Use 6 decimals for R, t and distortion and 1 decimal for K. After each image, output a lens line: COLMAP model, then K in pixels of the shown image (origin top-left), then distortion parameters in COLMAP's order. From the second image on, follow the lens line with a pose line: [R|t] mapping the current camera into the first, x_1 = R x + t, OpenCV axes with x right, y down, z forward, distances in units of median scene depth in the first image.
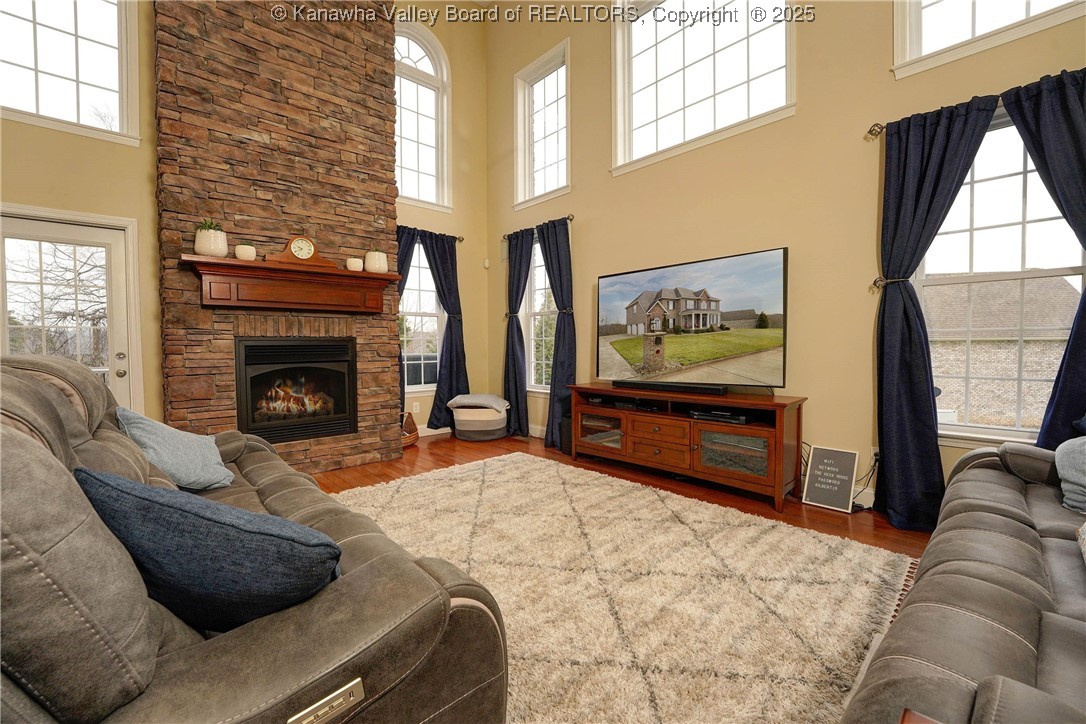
lens RADIAL K [[446.3, 0, 550.6], [0, 446.3, 362.8], [0, 0, 1]] dist [-0.017970, -0.000567]
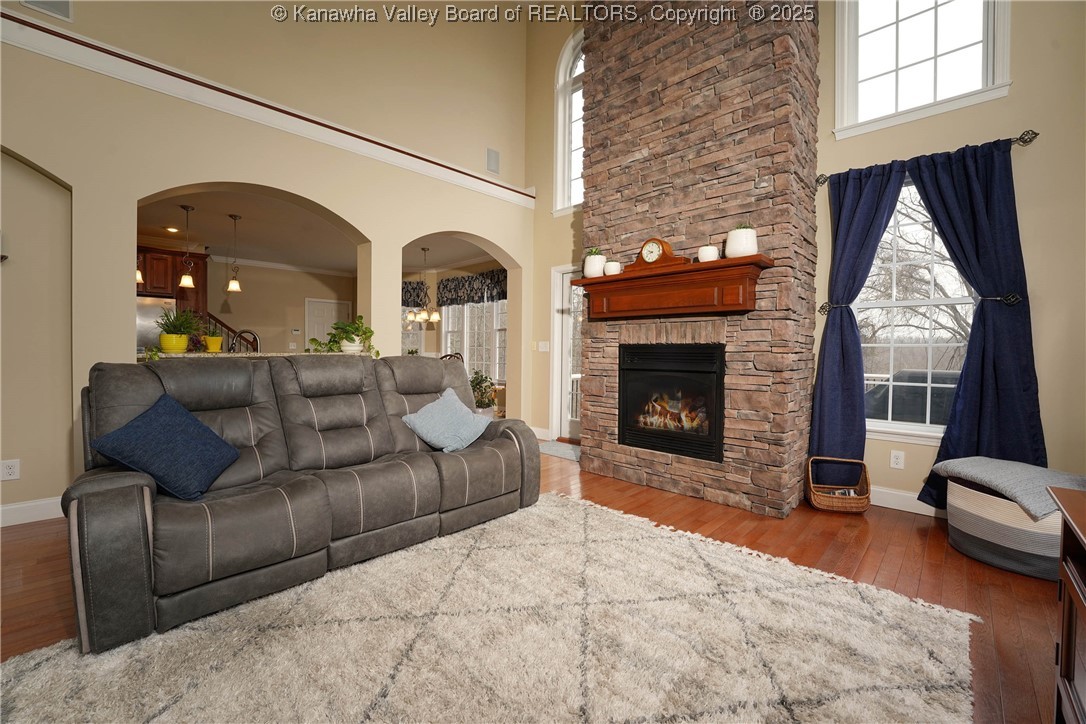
lens RADIAL K [[446.3, 0, 538.3], [0, 446.3, 361.5], [0, 0, 1]] dist [-0.017970, -0.000567]
pose [[0.034637, 0.030845, -0.998924, 0.372470], [-0.048469, 0.998399, 0.029148, -0.034487], [0.998224, 0.047407, 0.036076, 0.681288]]
